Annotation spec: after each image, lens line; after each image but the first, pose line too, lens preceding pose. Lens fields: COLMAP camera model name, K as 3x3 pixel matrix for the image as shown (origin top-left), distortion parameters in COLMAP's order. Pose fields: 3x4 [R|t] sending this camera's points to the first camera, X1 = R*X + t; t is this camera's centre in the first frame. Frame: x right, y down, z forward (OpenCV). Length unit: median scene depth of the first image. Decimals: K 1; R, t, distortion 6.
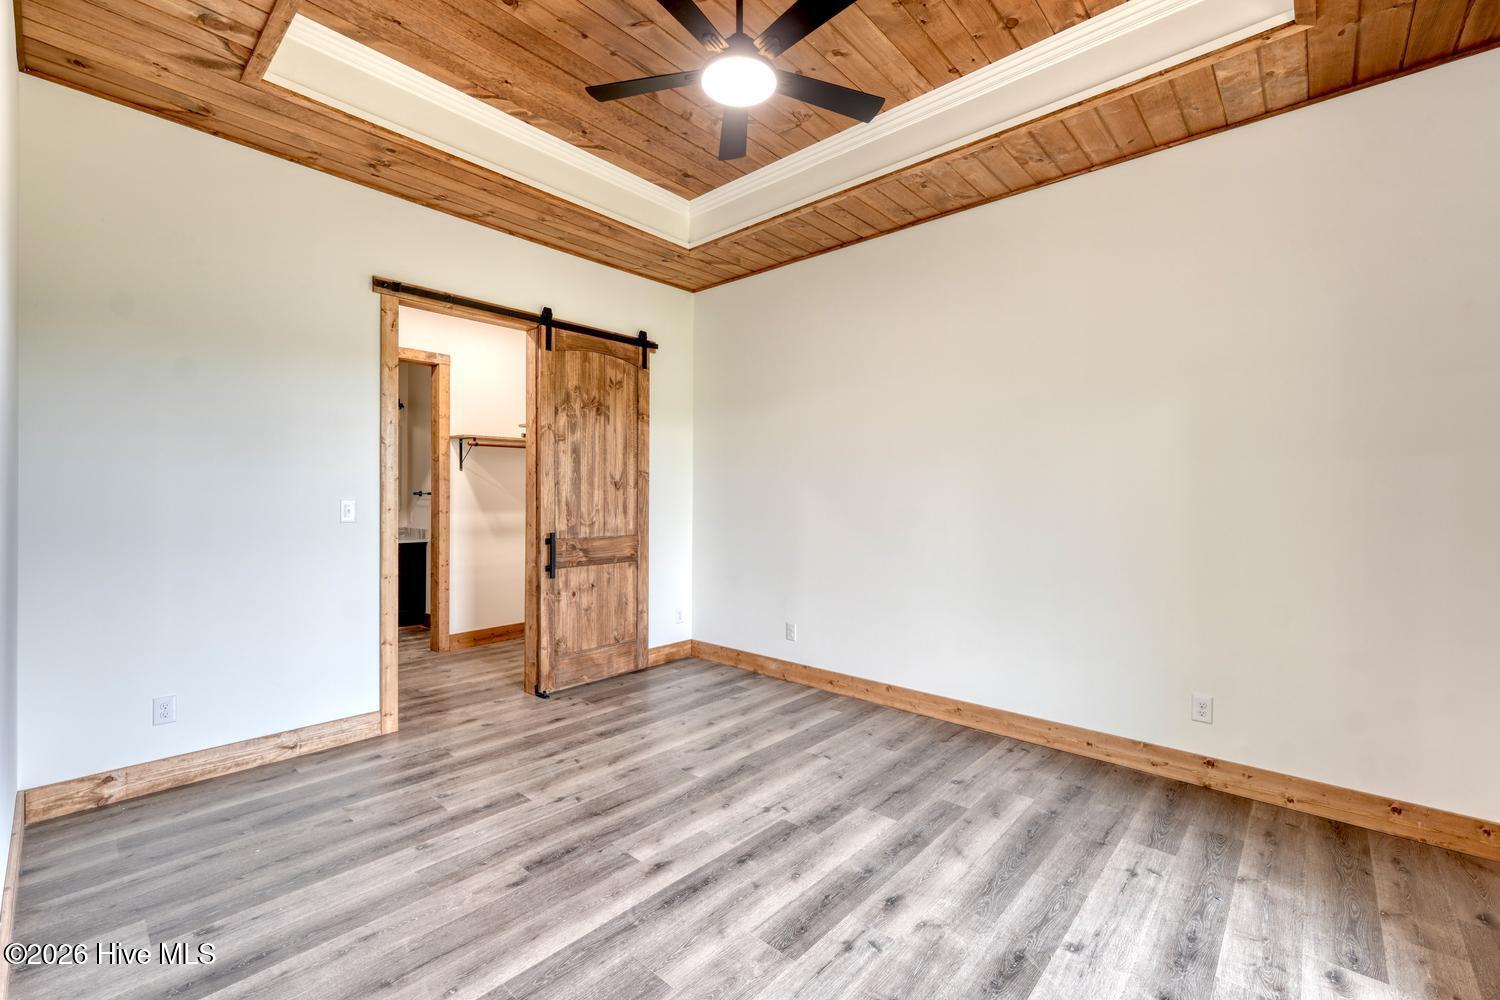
lens RADIAL K [[633.6, 0, 749.1], [0, 633.6, 499.5], [0, 0, 1]] dist [-0.003608, 0.002021]
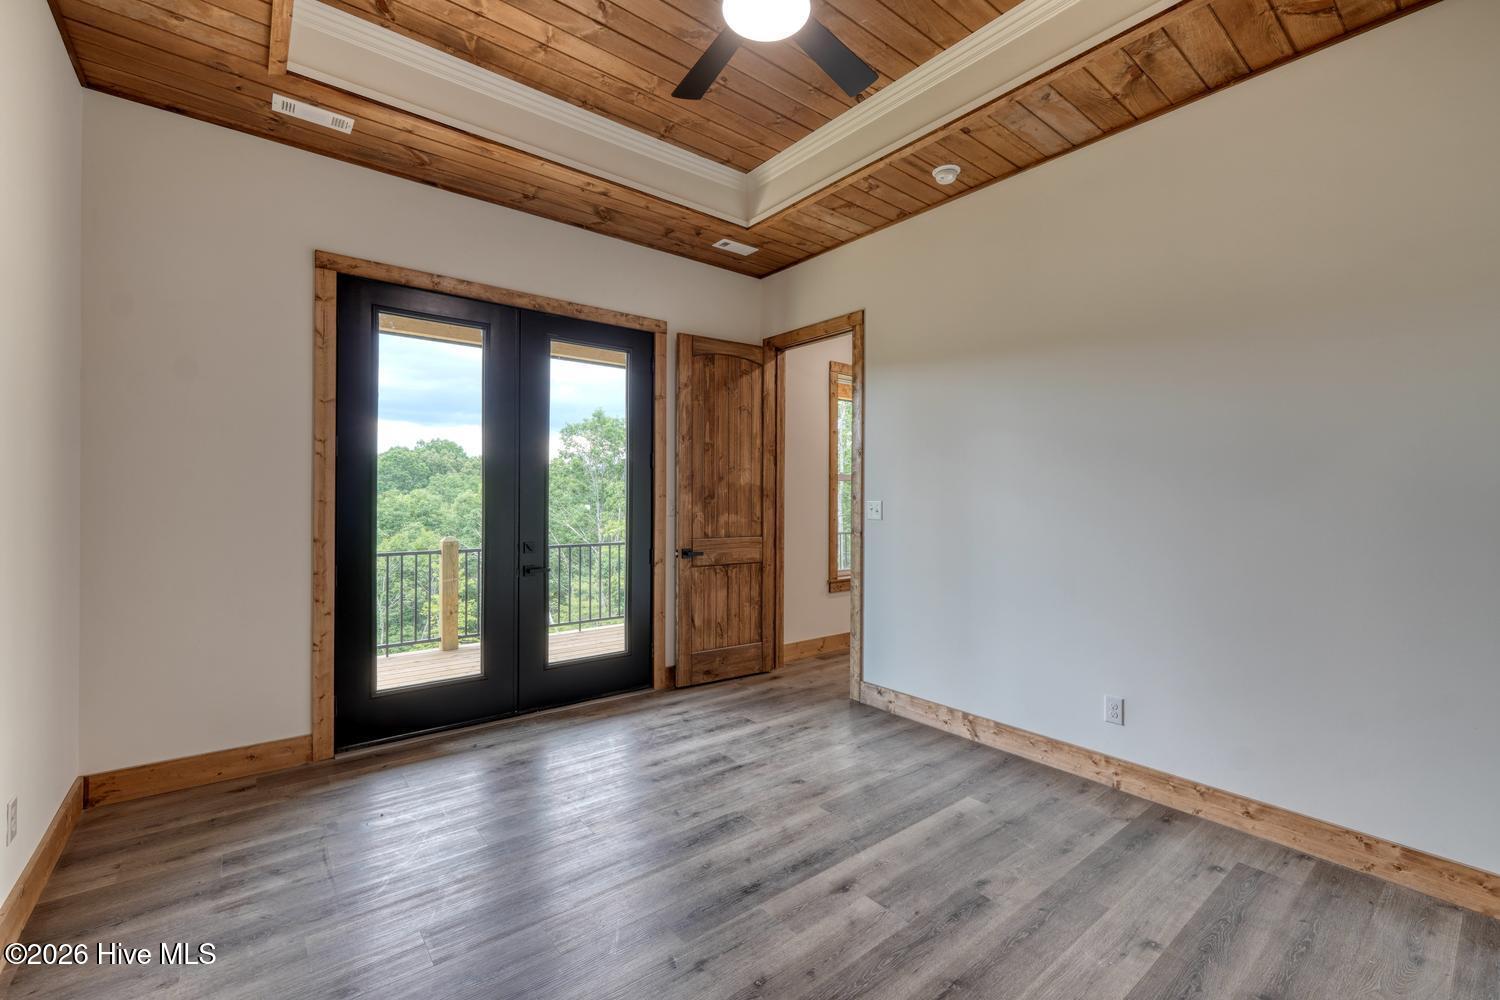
lens RADIAL K [[633.6, 0, 749.1], [0, 633.6, 498.3], [0, 0, 1]] dist [-0.003608, 0.002021]
pose [[-0.987156, -0.014722, 0.159081, -0.144938], [-0.014107, 0.999888, 0.004998, -0.005621], [-0.159137, 0.002690, -0.987253, 1.961007]]
